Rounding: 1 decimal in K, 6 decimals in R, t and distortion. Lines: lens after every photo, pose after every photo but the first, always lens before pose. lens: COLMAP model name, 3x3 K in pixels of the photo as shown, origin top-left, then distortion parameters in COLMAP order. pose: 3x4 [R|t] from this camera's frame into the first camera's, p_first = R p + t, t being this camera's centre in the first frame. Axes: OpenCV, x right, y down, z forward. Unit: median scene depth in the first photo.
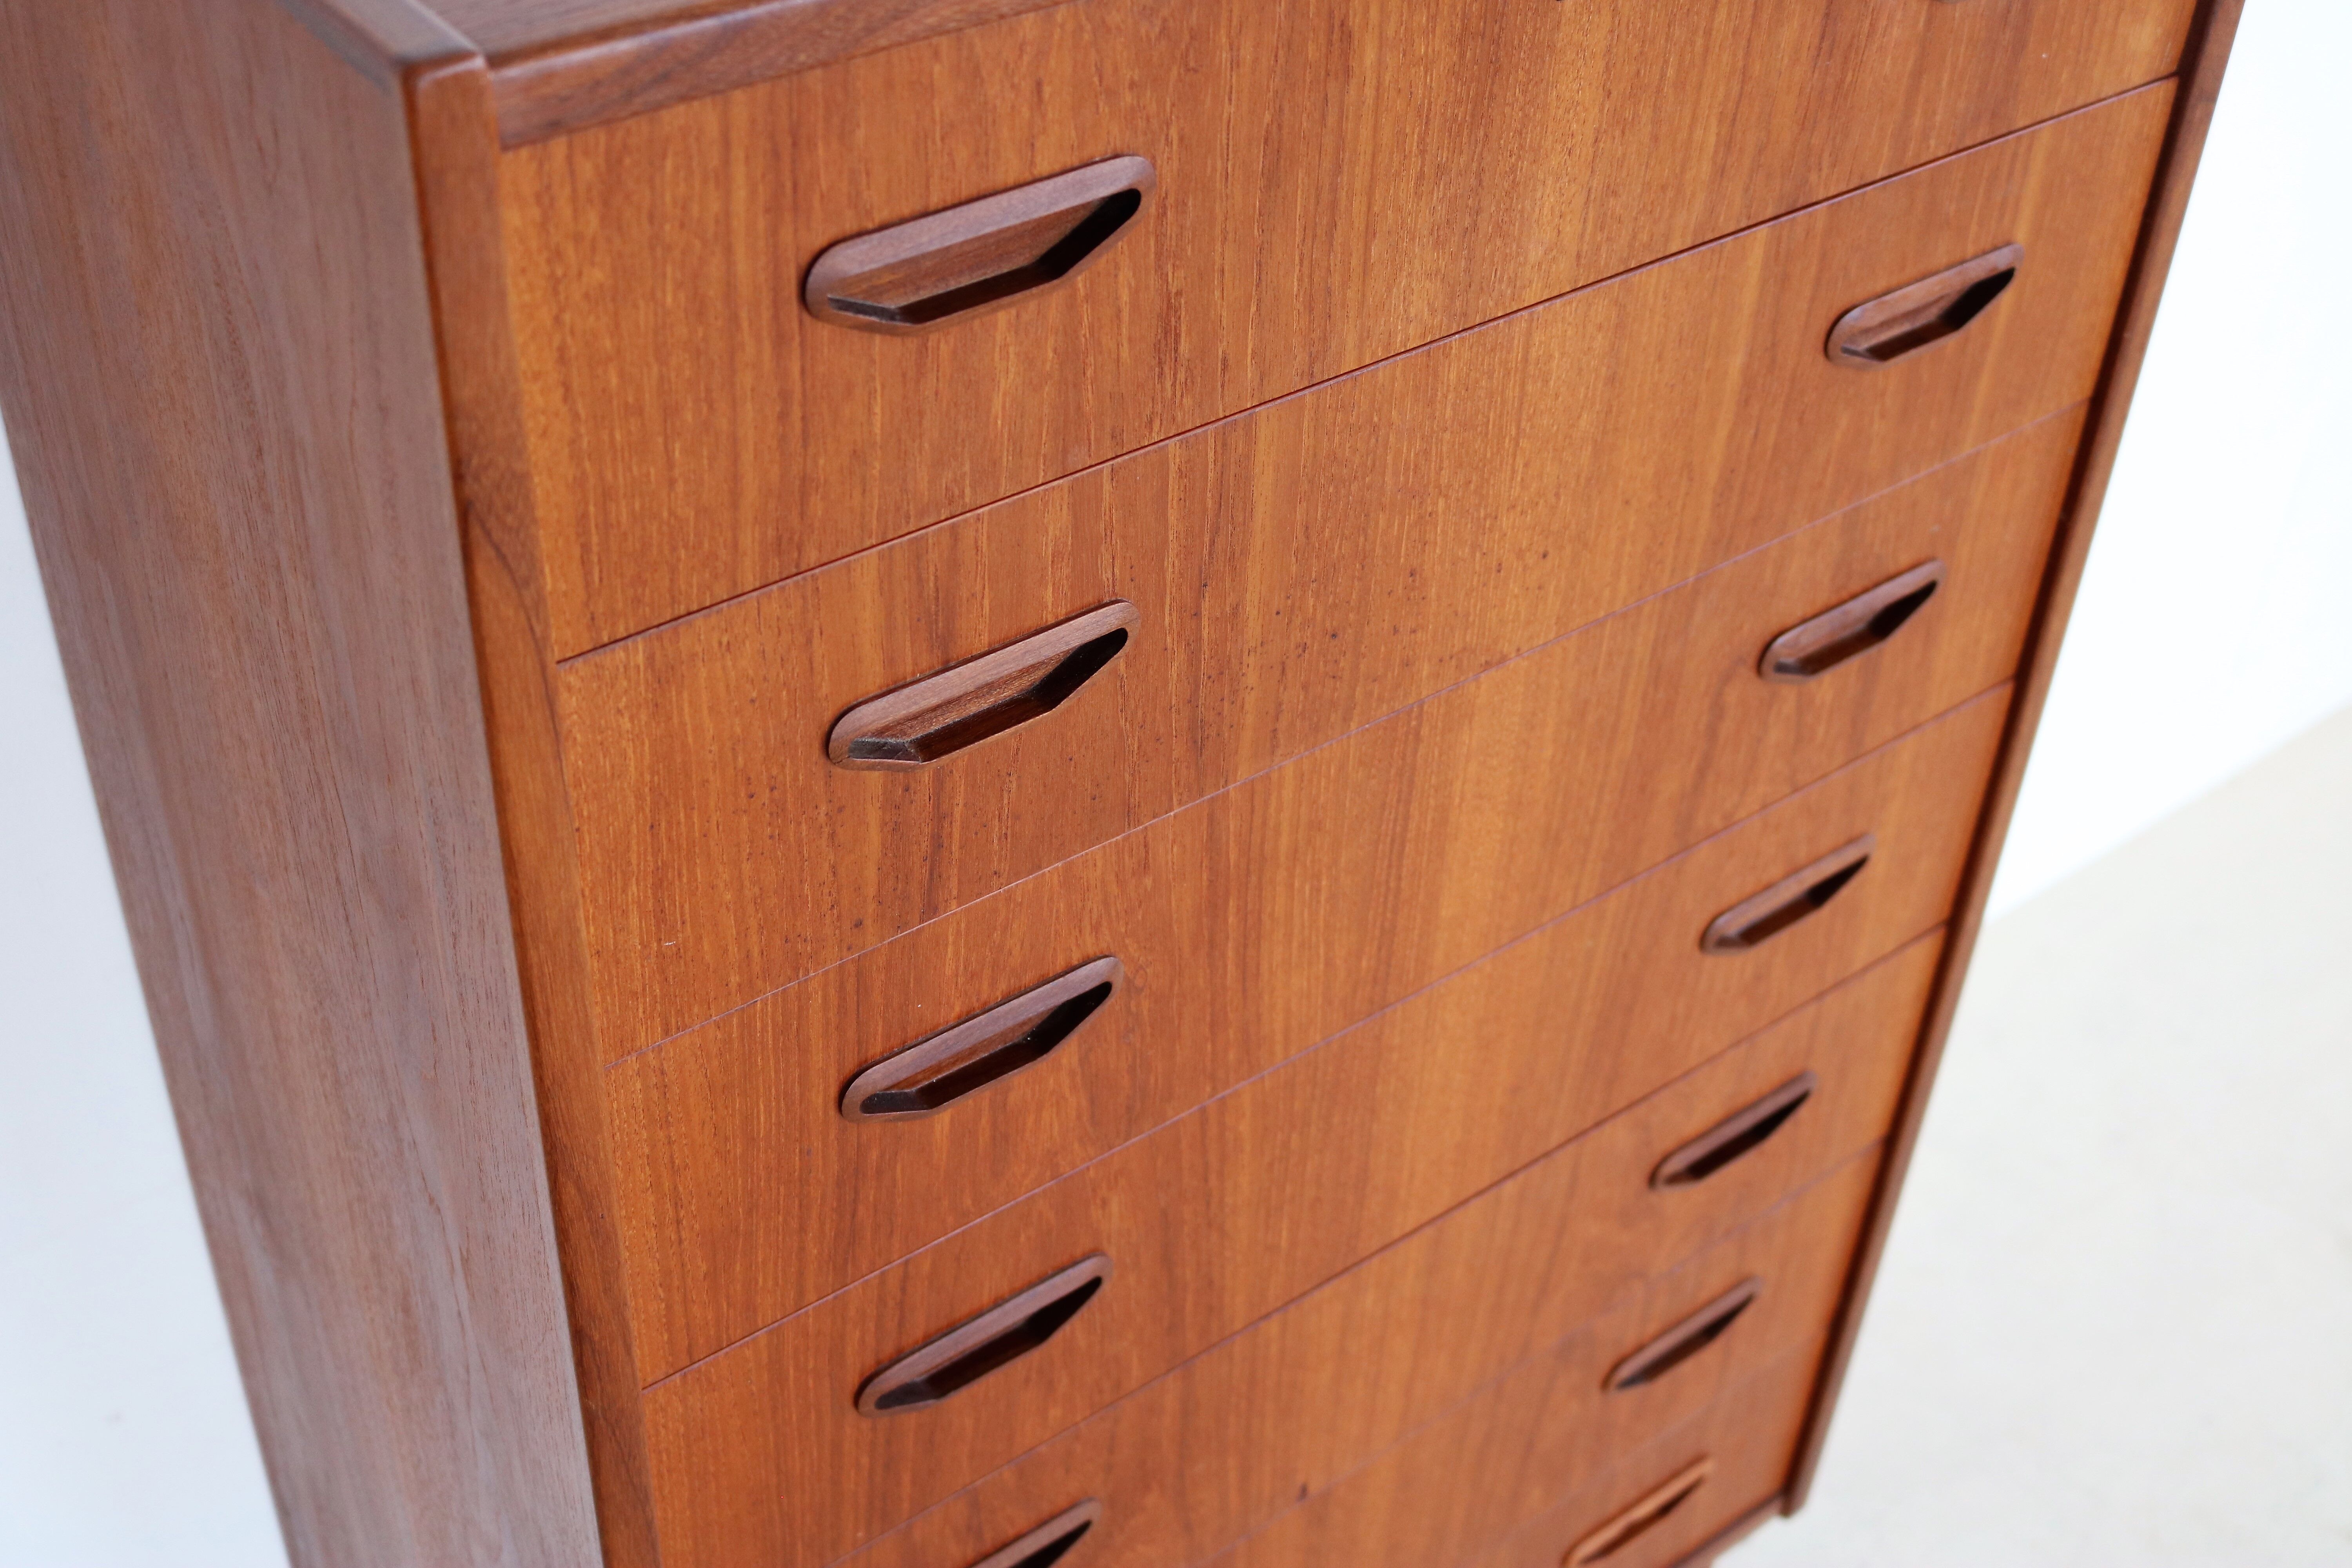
lens RADIAL K [[2817.3, 0, 1167.0], [0, 2817.3, 768.5], [0, 0, 1]] dist [-0.092127, 0.000000]
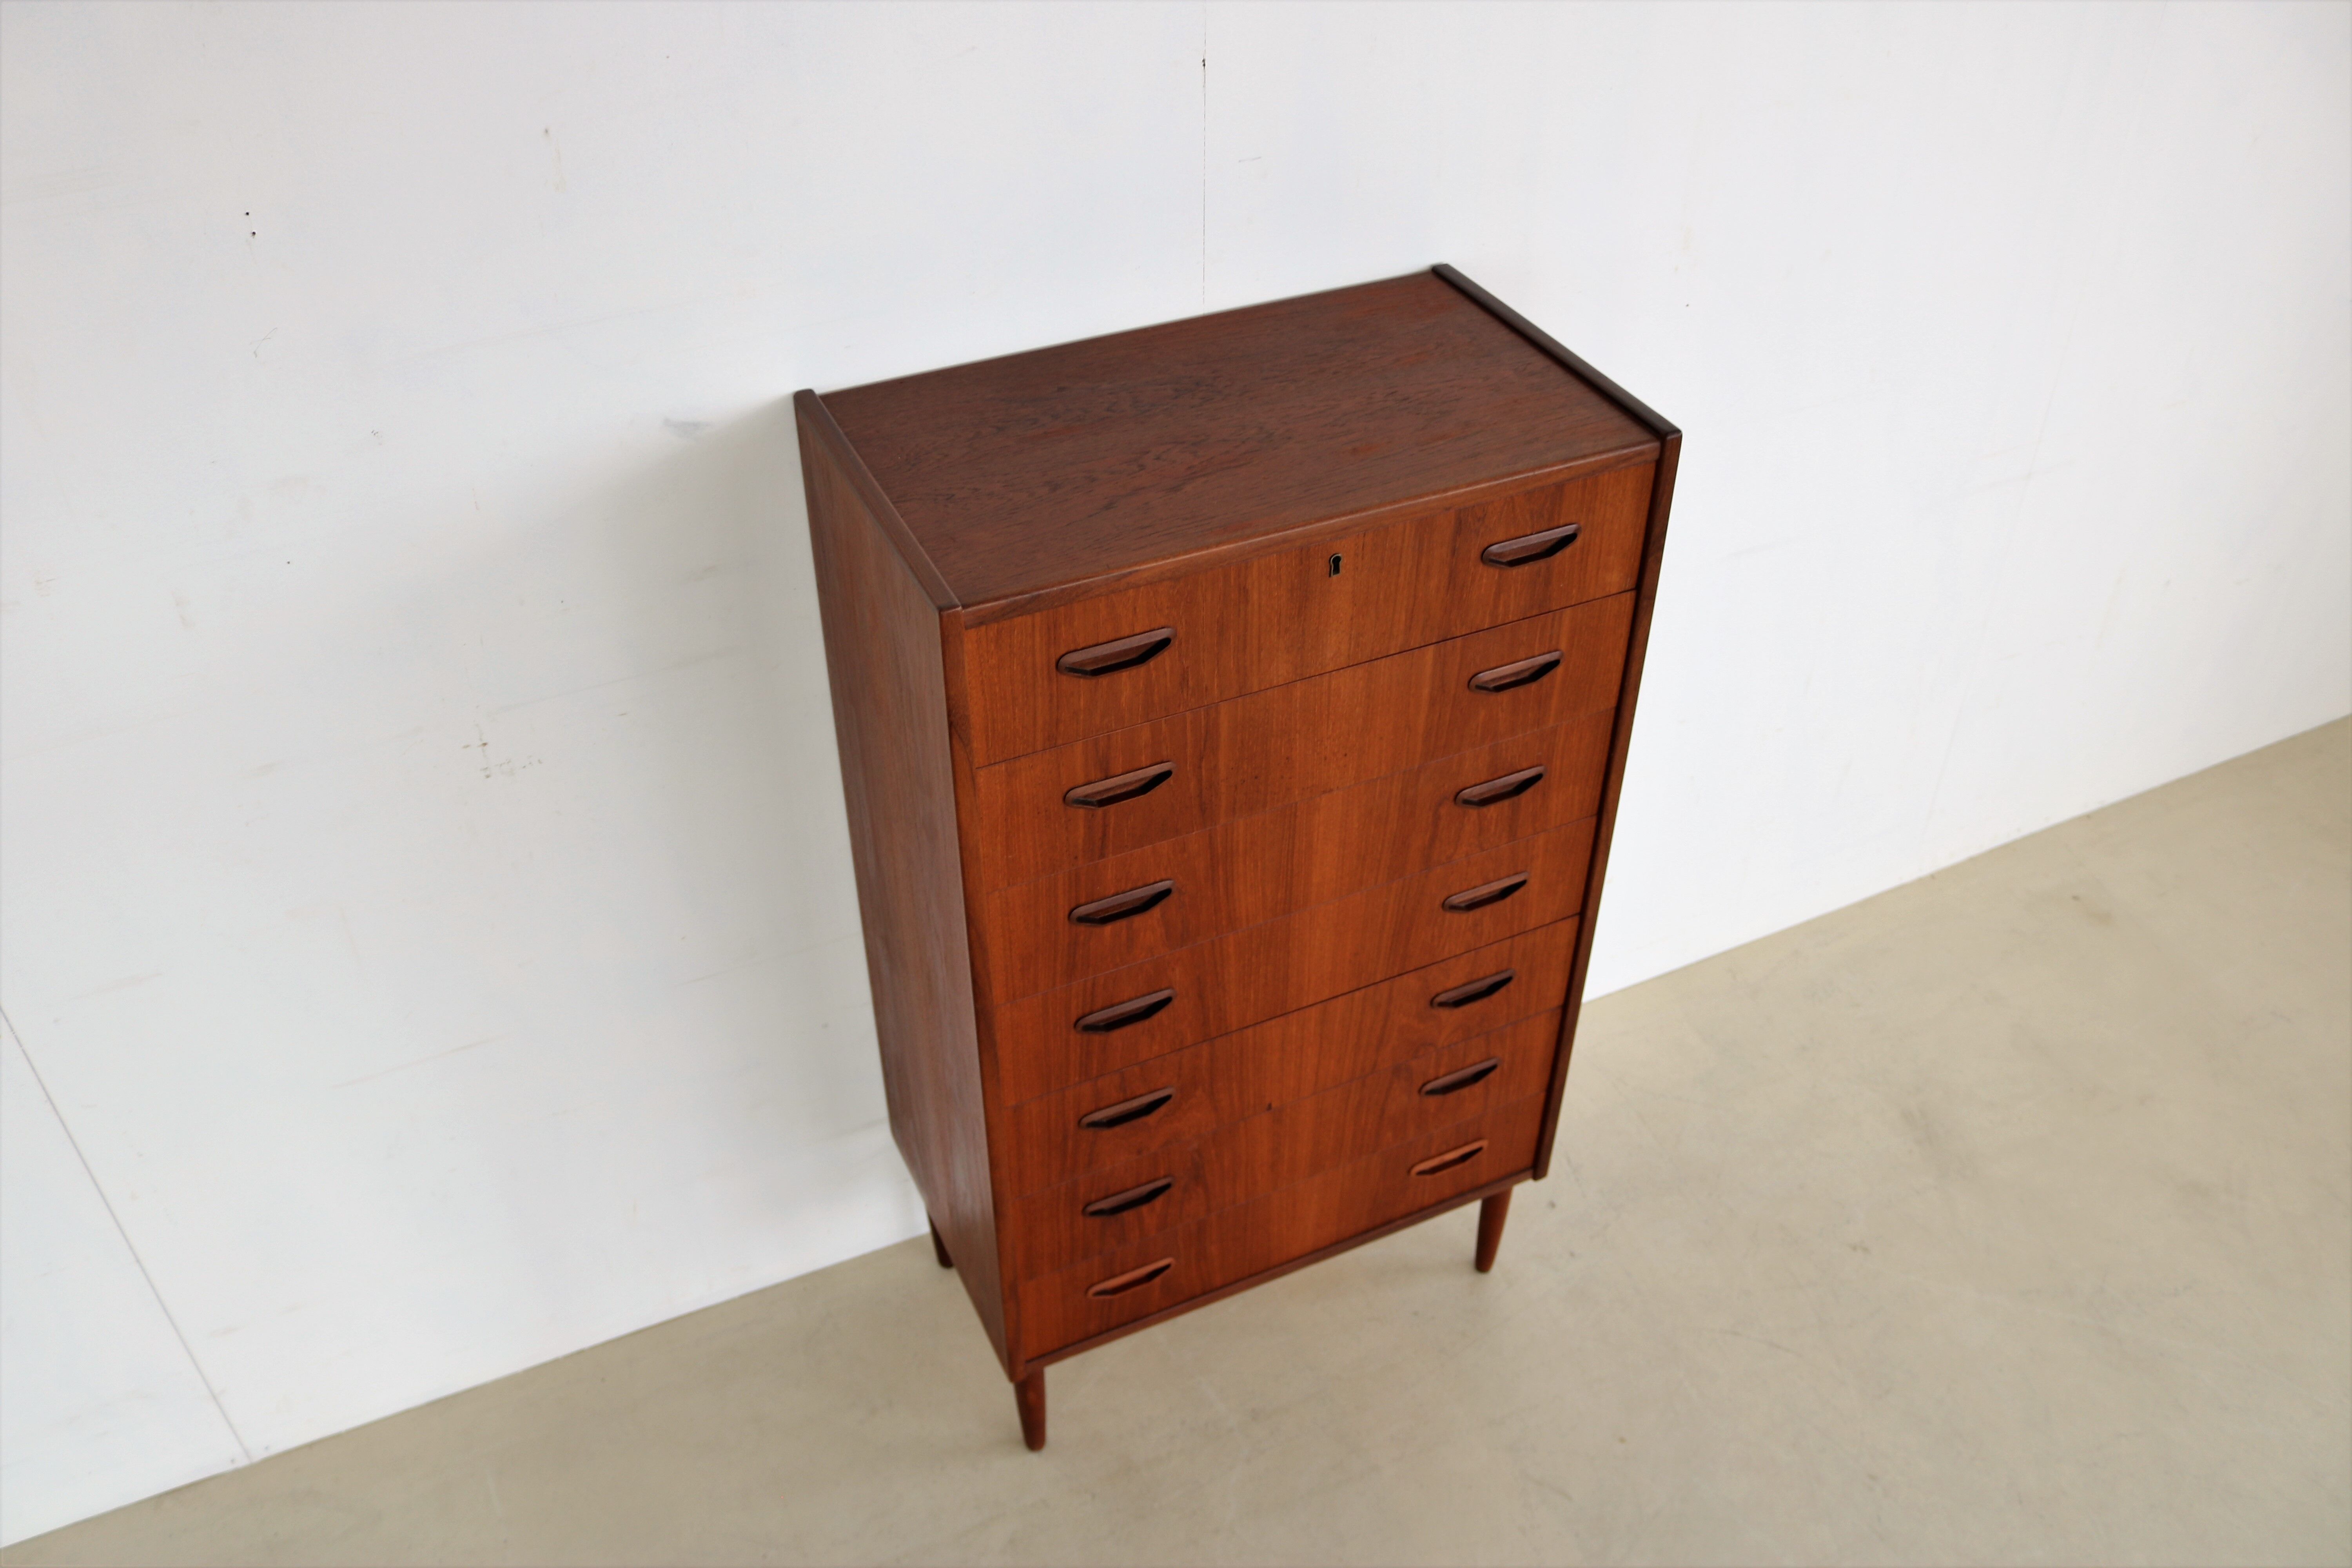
lens RADIAL K [[1895.5, 0, 1179.2], [0, 1895.5, 750.4], [0, 0, 1]] dist [-0.100593, 0.027816]
pose [[0.975417, 0.100152, -0.196296, 0.333089], [-0.103216, 0.994644, -0.005416, -0.052103], [0.194702, 0.025544, 0.980530, -0.847638]]
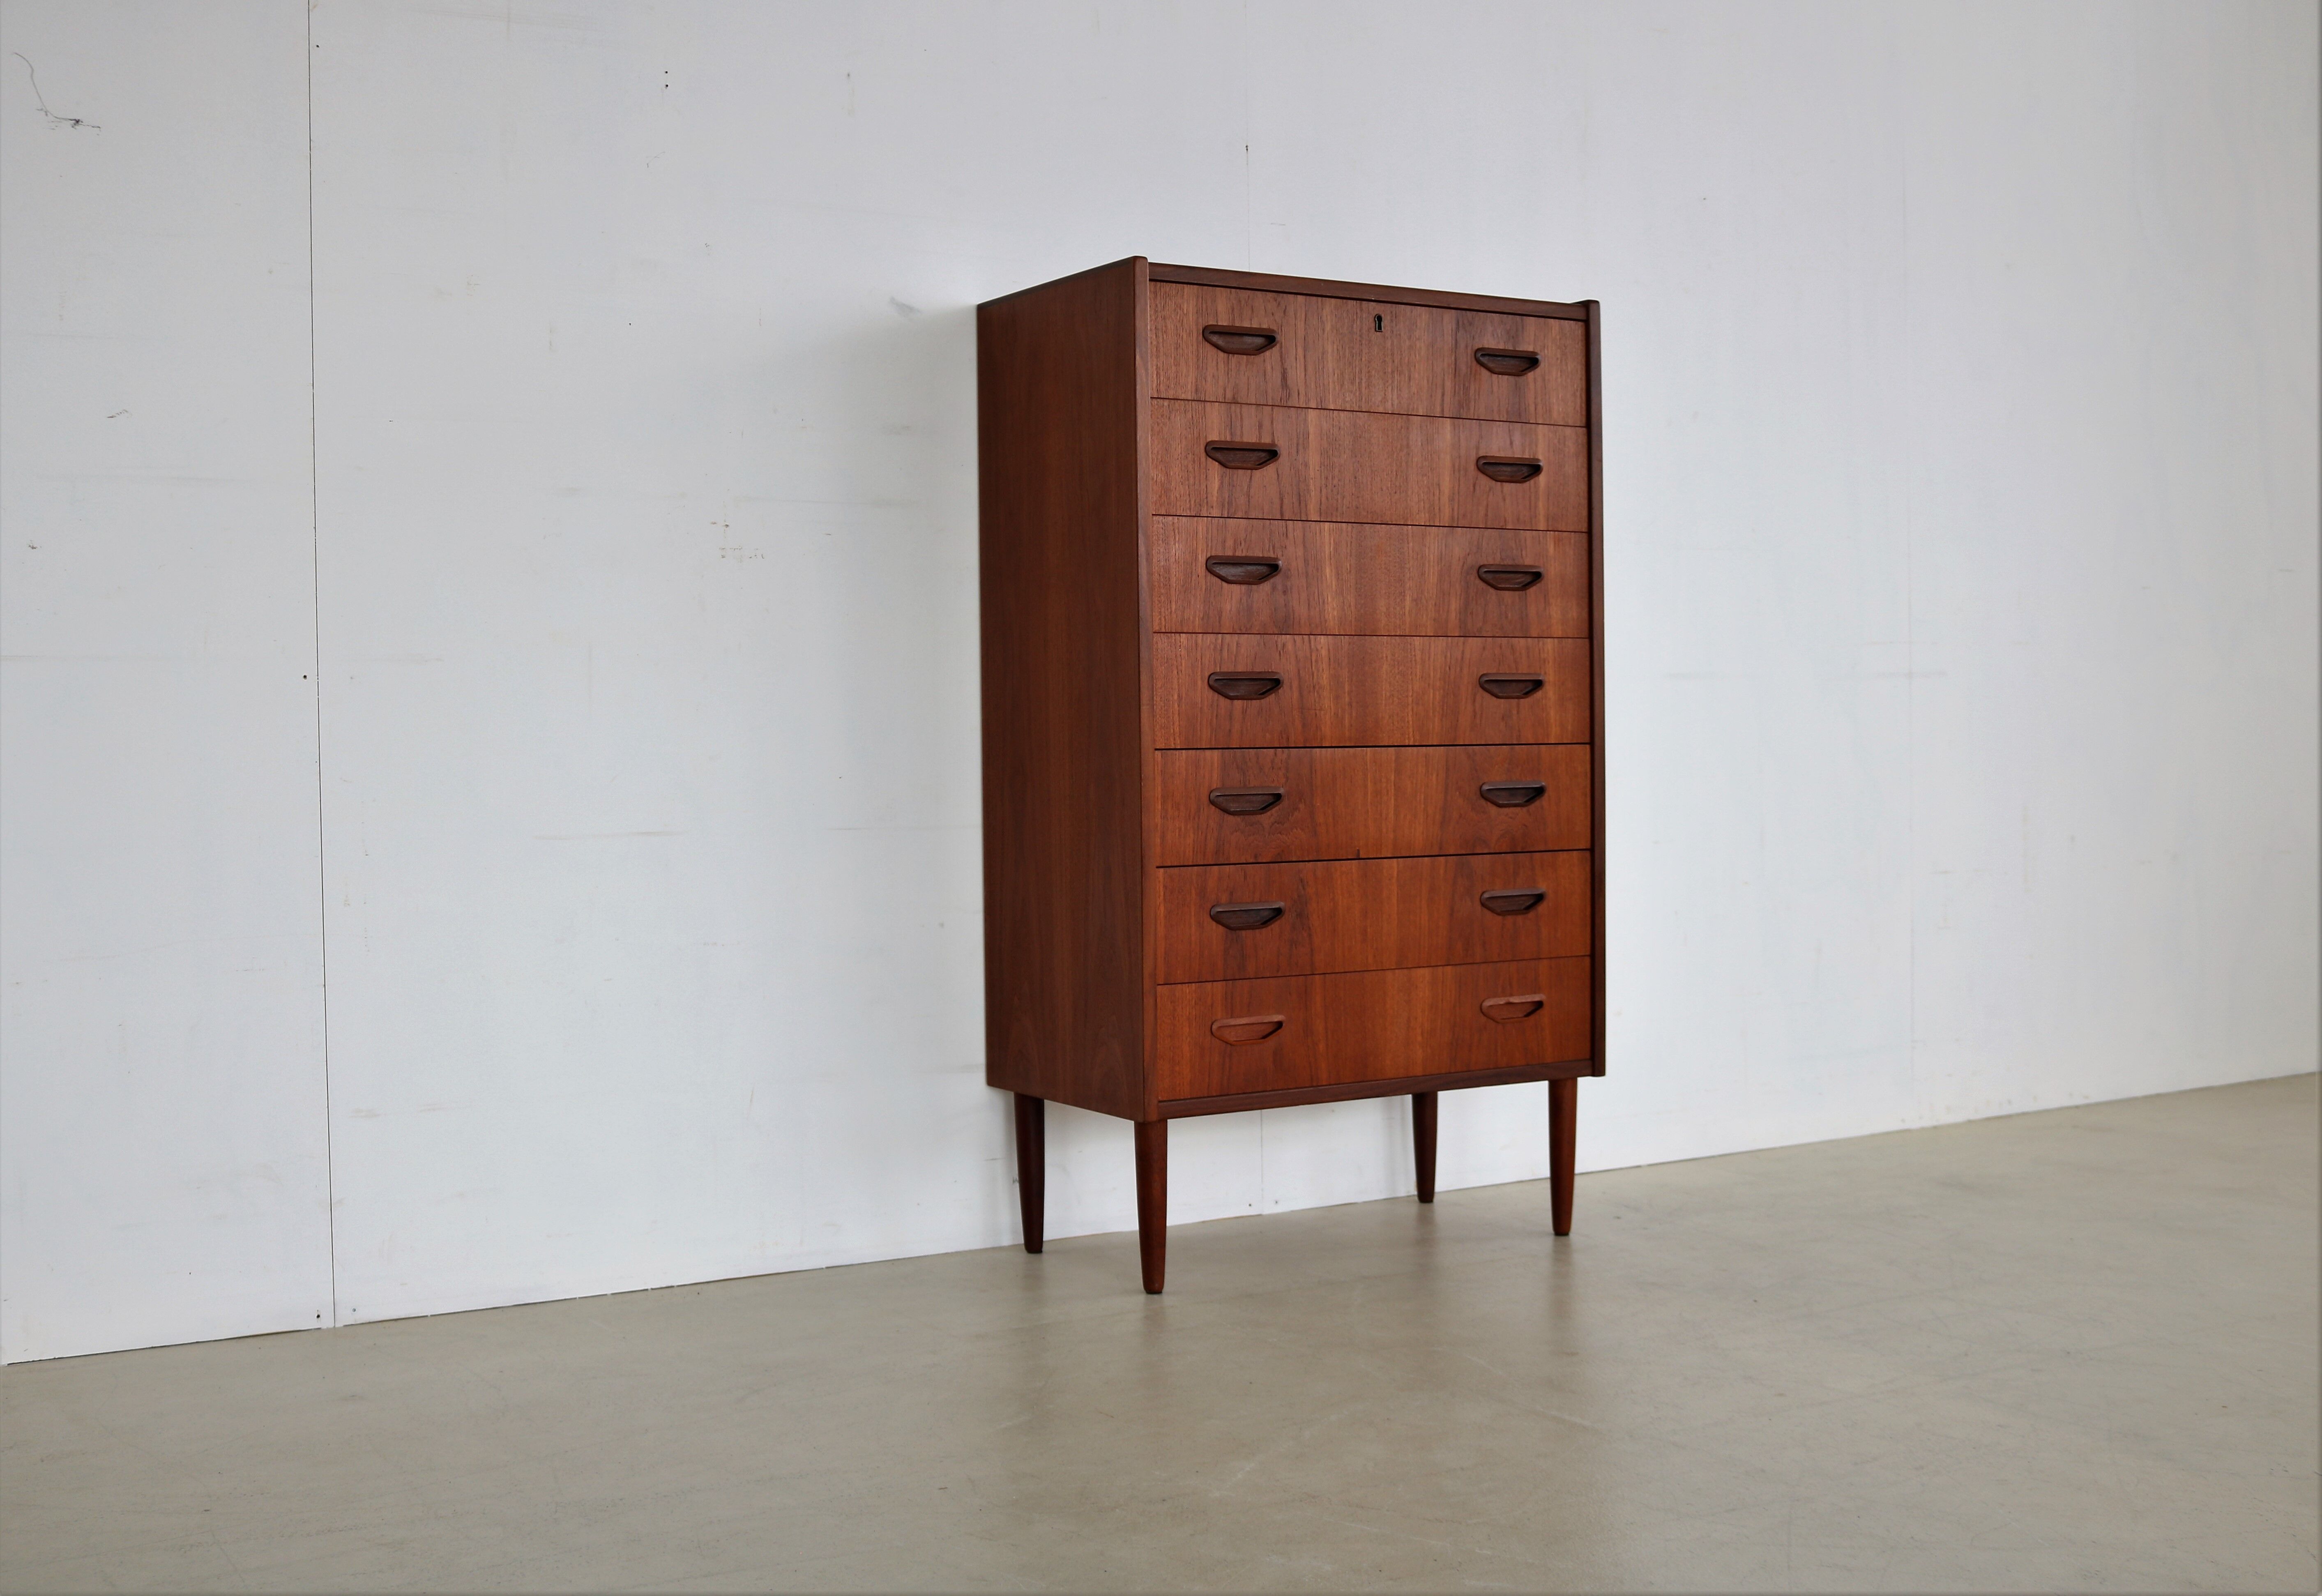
lens RADIAL K [[2560.8, 0, 1272.4], [0, 2560.8, 774.0], [0, 0, 1]] dist [-0.075240, 0.000000]
pose [[0.995327, -0.051086, -0.081947, 0.226046], [-0.008144, 0.801174, -0.598376, 2.224269], [0.096223, 0.596247, 0.797014, -1.487374]]
